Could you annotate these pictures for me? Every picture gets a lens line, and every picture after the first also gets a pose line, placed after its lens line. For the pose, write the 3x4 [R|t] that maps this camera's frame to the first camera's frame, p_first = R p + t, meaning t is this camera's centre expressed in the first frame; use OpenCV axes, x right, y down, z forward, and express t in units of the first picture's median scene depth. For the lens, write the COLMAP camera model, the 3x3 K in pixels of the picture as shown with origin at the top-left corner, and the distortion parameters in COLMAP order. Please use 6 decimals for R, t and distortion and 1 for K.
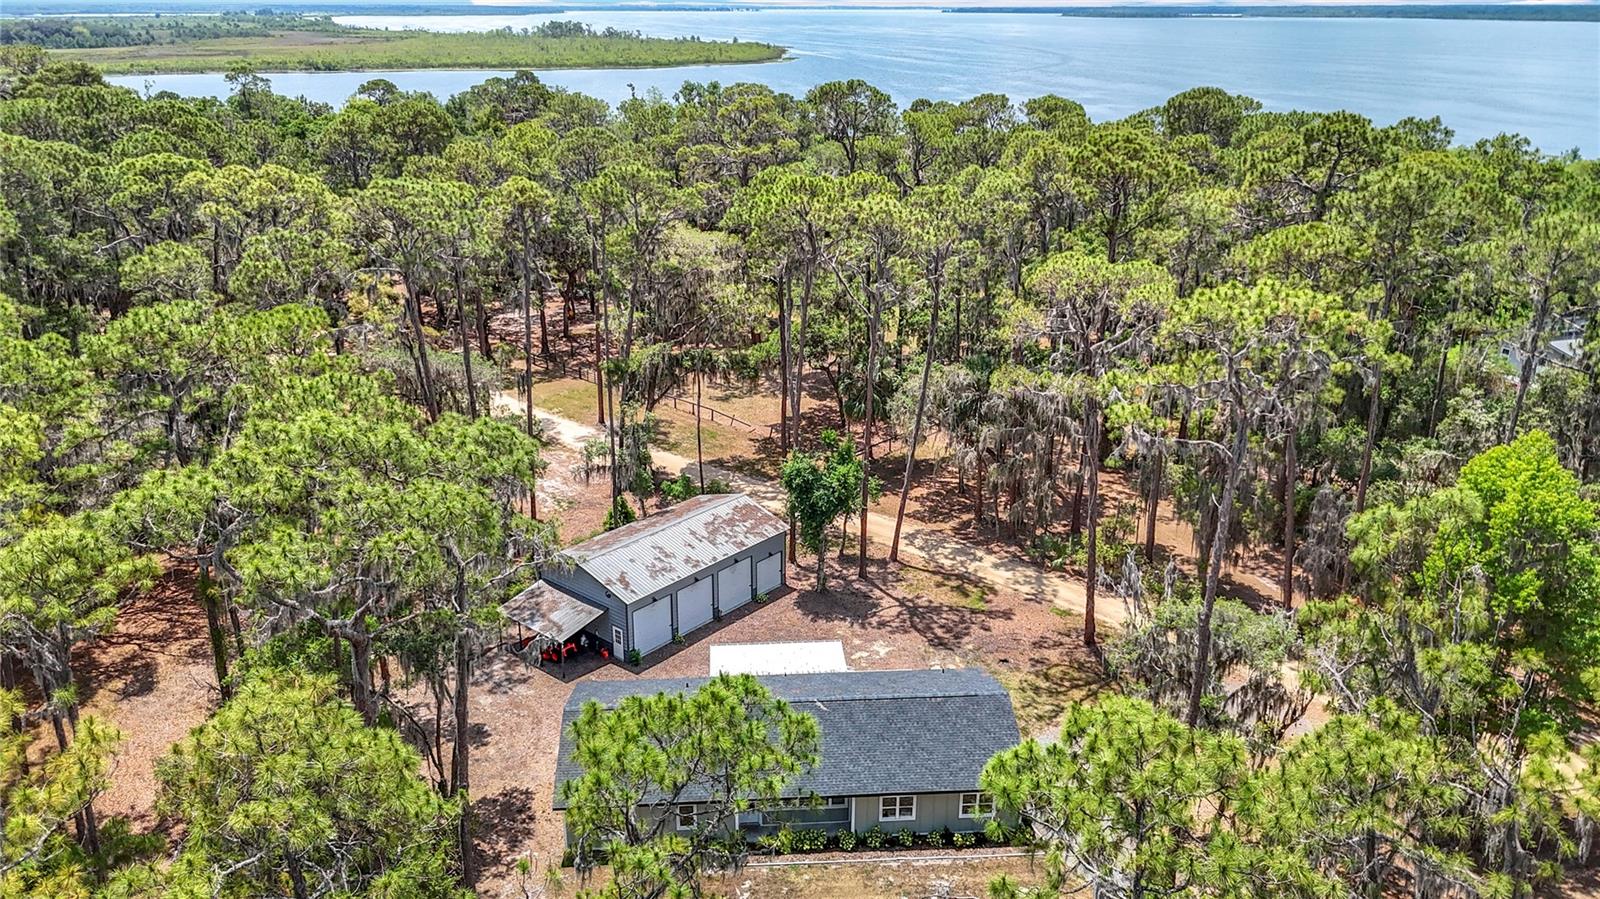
lens RADIAL K [[1177.0, 0, 800.0], [0, 1177.0, 449.5], [0, 0, 1]] dist [0.028474, -0.040164]
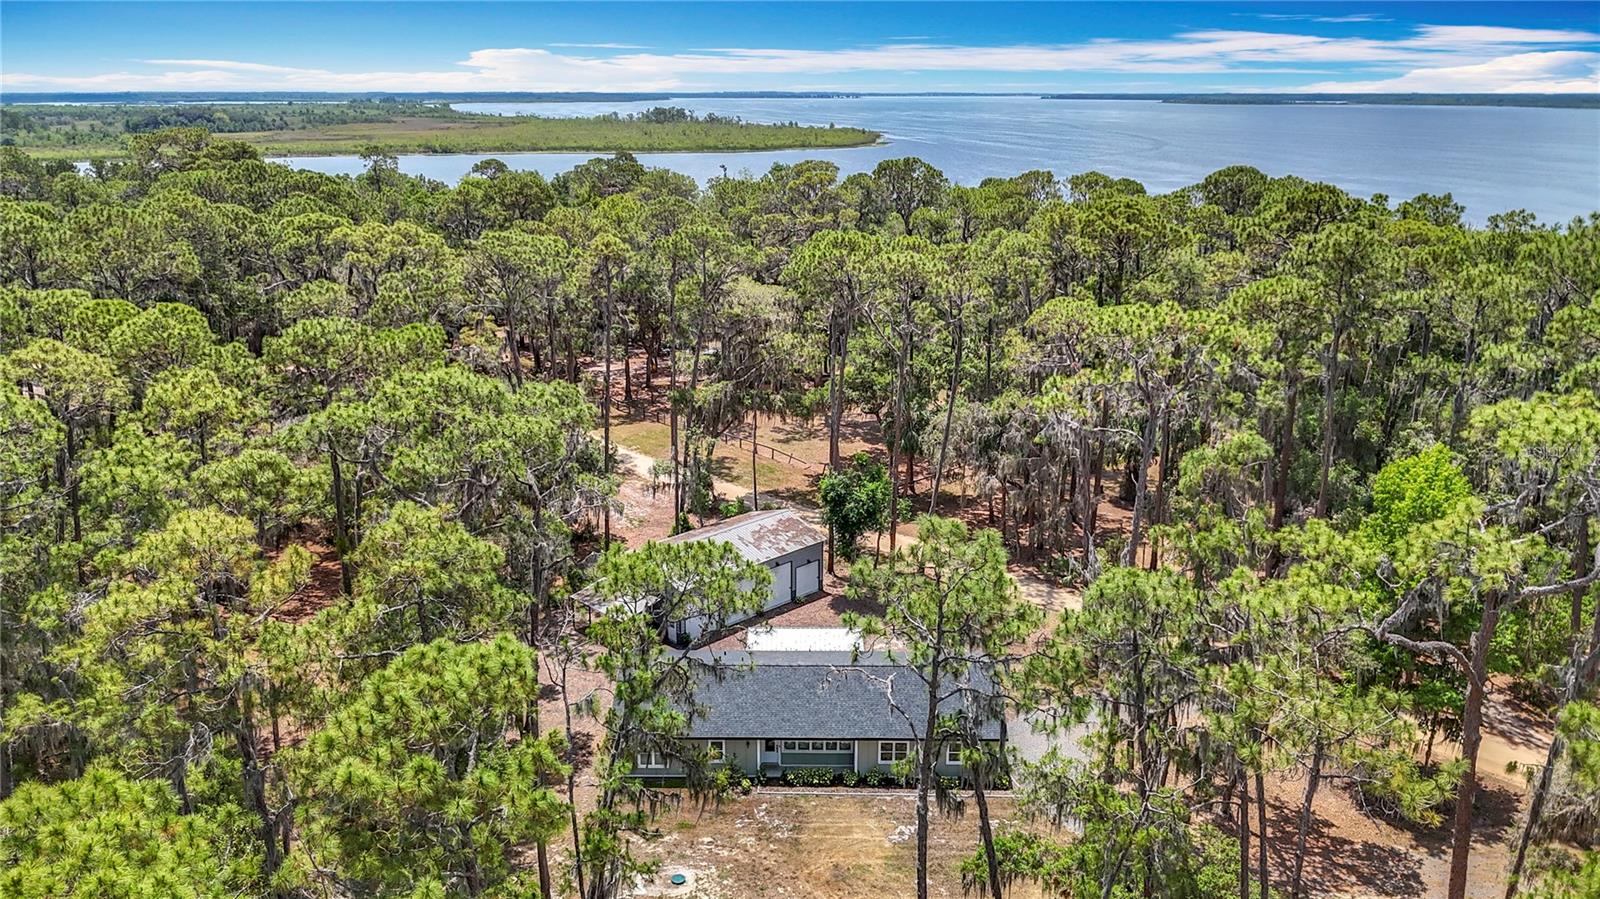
lens RADIAL K [[1178.1, 0, 800.0], [0, 1178.1, 449.5], [0, 0, 1]] dist [0.010470, -0.042578]
pose [[0.996942, 0.021944, -0.074995, 0.046027], [-0.026810, 0.997558, -0.064500, 0.050954], [0.073396, 0.066313, 0.995096, -0.133327]]
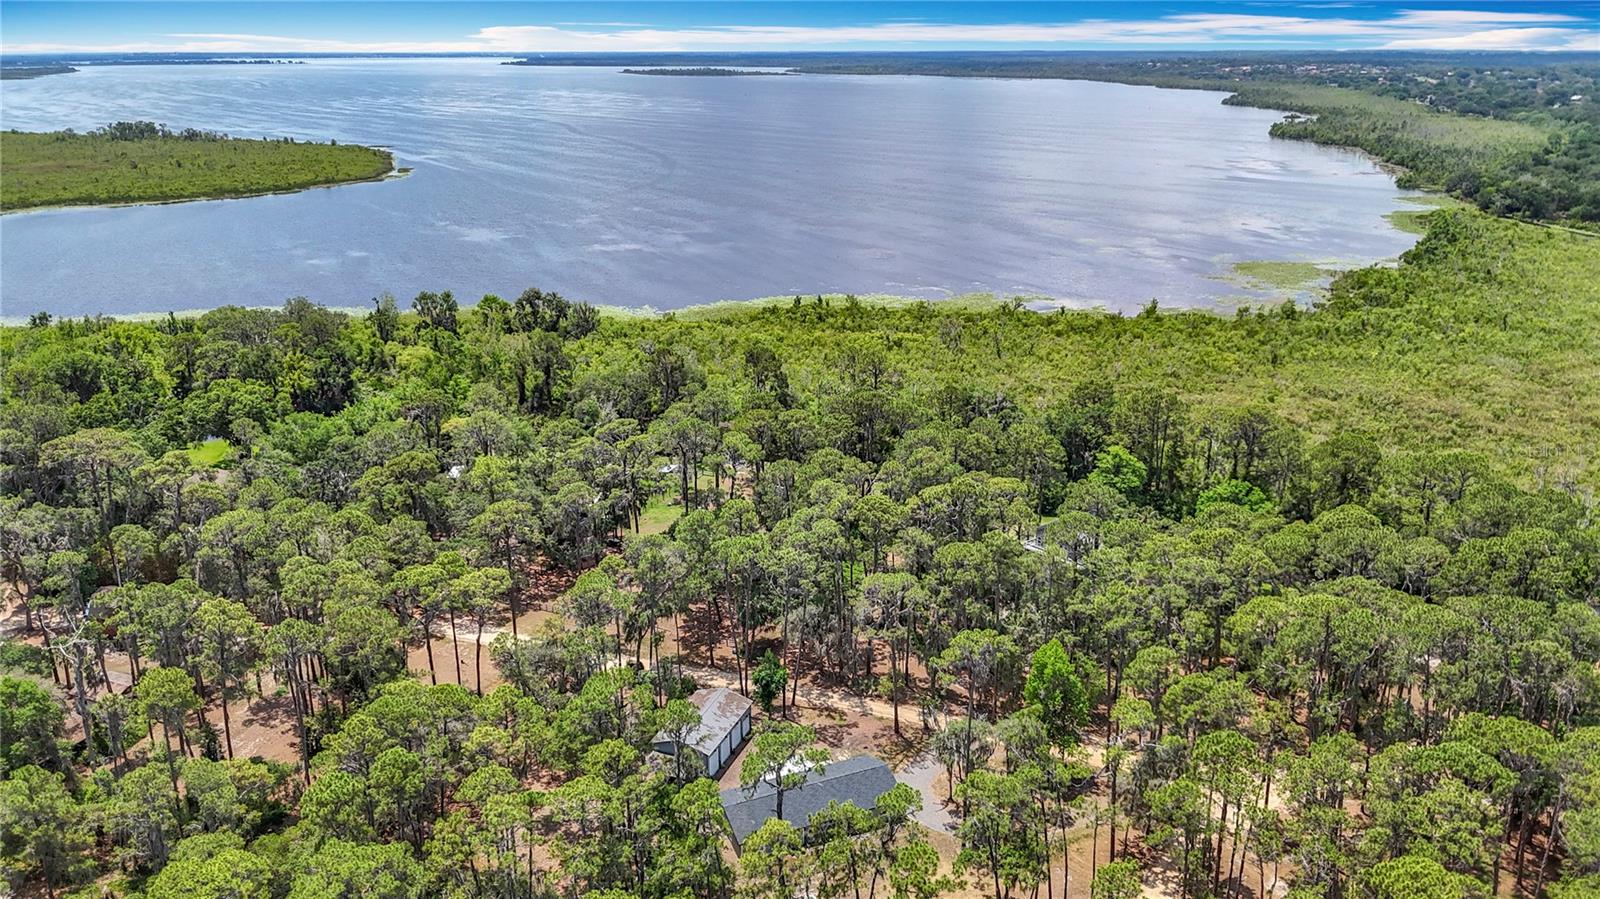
lens RADIAL K [[1178.1, 0, 800.0], [0, 1178.1, 449.5], [0, 0, 1]] dist [0.010470, -0.042578]
pose [[0.938937, -0.111701, 0.325453, -0.524531], [0.122736, 0.992348, -0.013504, -0.318224], [-0.321455, 0.052624, 0.945462, -0.959350]]
